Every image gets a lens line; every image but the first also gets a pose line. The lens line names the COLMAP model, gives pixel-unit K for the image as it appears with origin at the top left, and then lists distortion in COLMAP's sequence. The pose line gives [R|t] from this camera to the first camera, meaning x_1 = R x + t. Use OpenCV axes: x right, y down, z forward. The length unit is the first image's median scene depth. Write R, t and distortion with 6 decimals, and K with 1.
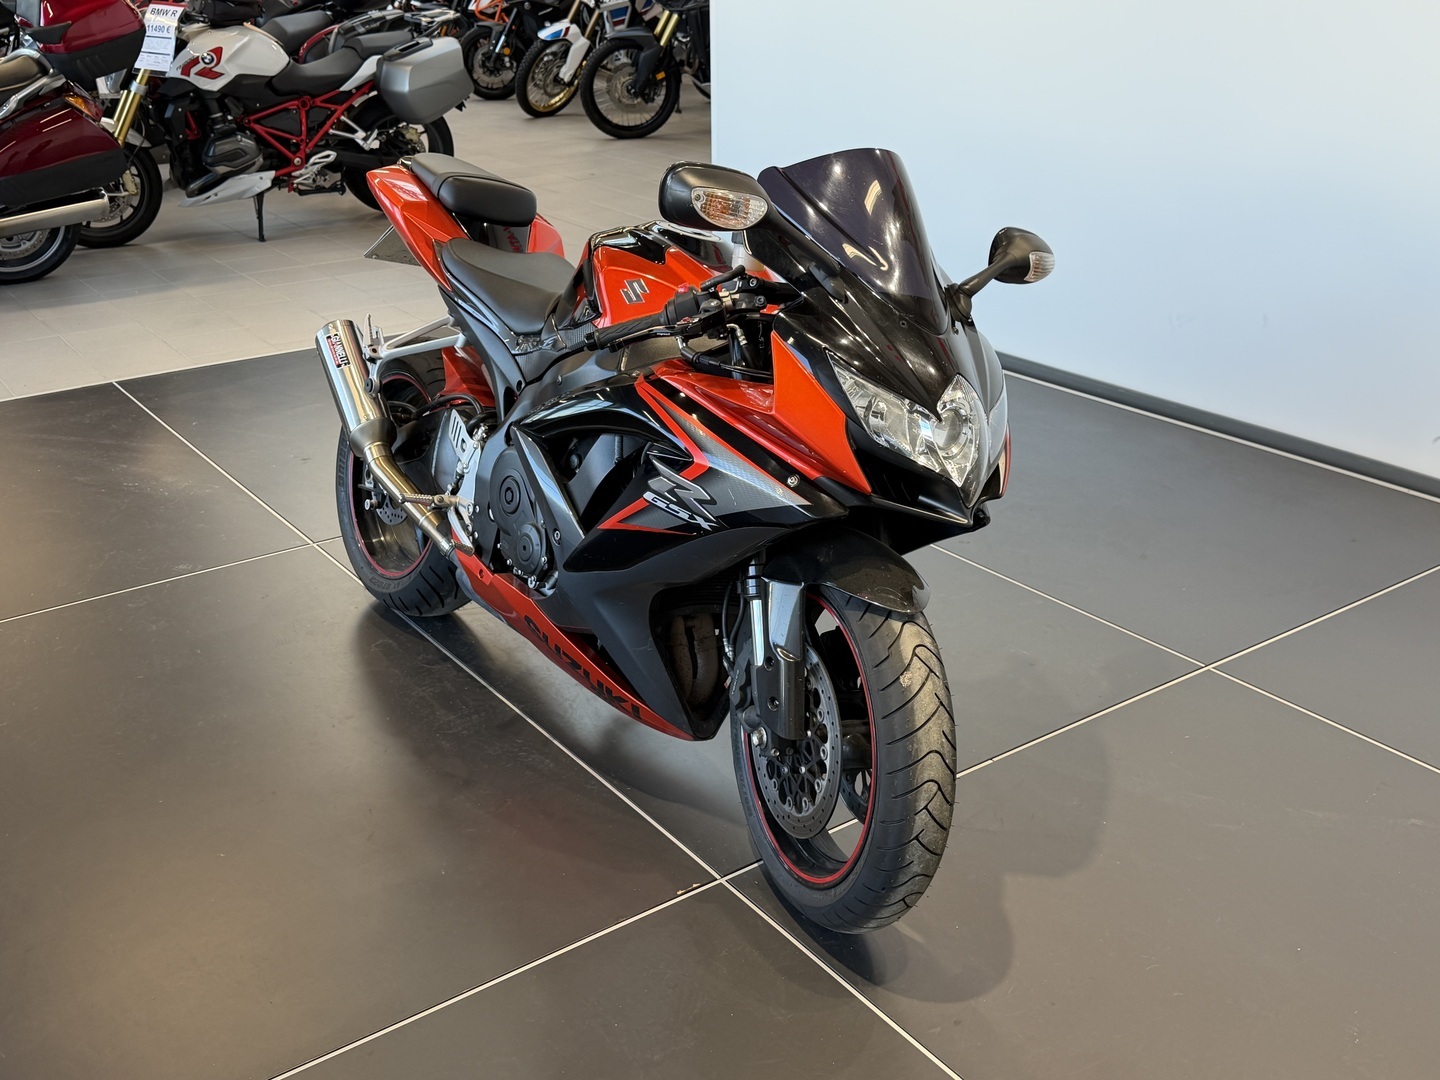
lens RADIAL K [[1493.2, 0, 720.0], [0, 1493.2, 540.0], [0, 0, 1]] dist [0.006352, -0.007713]
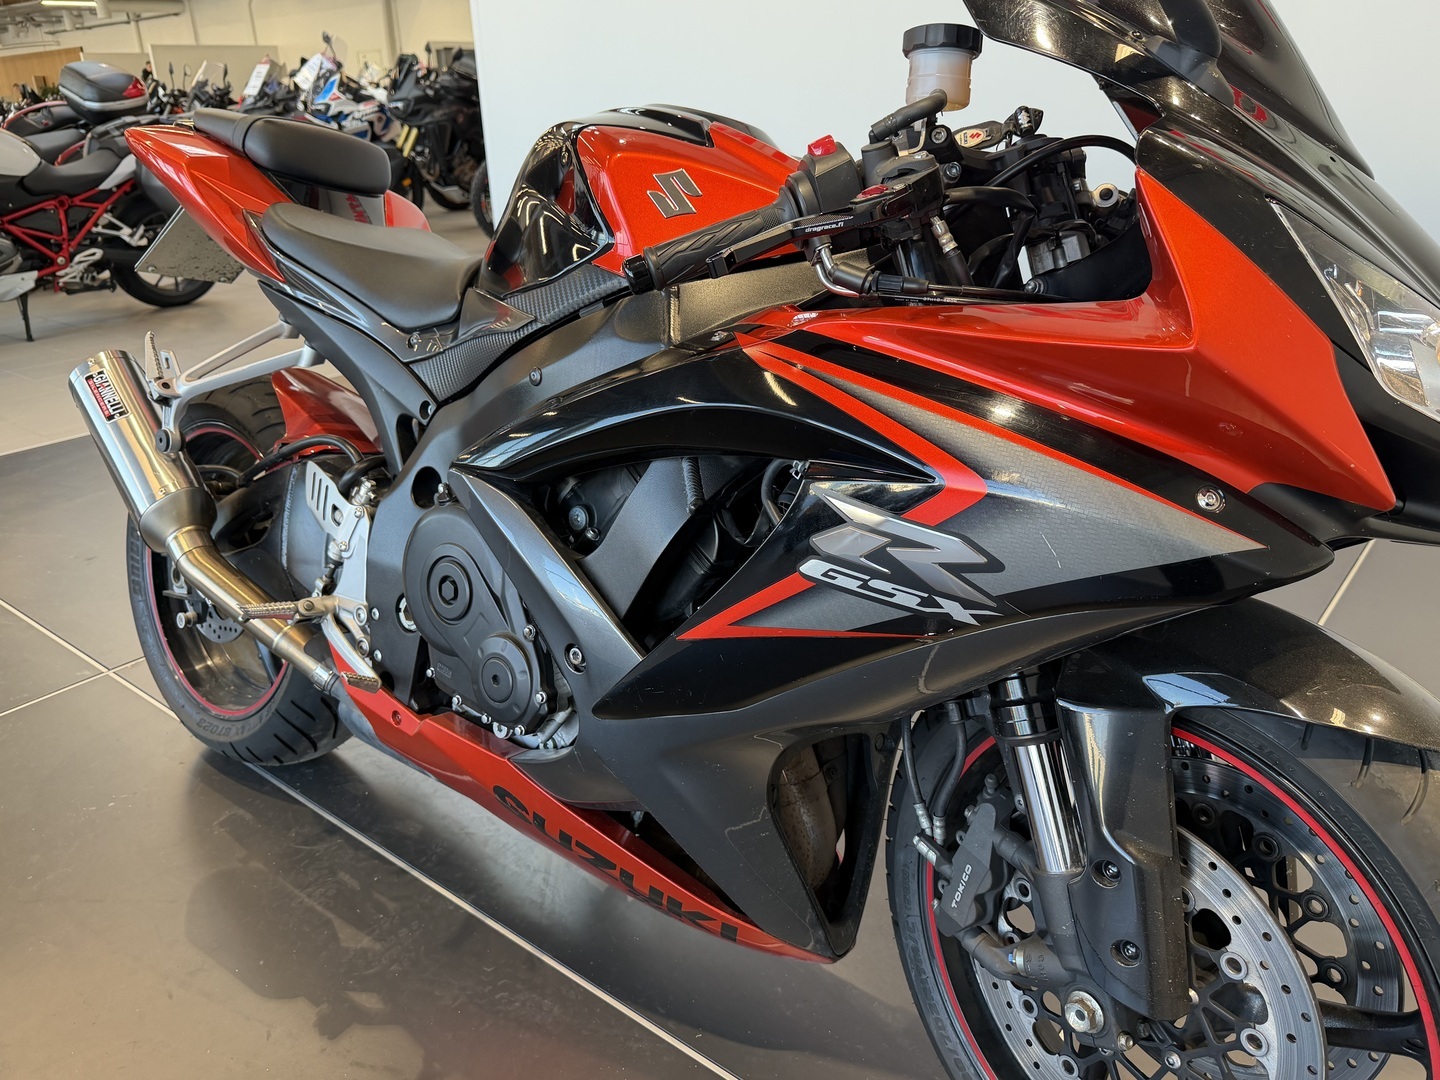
lens RADIAL K [[1067.4, 0, 721.0], [0, 1067.4, 524.8], [0, 0, 1]] dist [-0.002606, -0.022505]
pose [[0.962785, -0.117817, 0.243237, -0.118326], [0.124362, 0.992168, -0.011674, -0.031983], [-0.239956, 0.041489, 0.969897, 0.494603]]
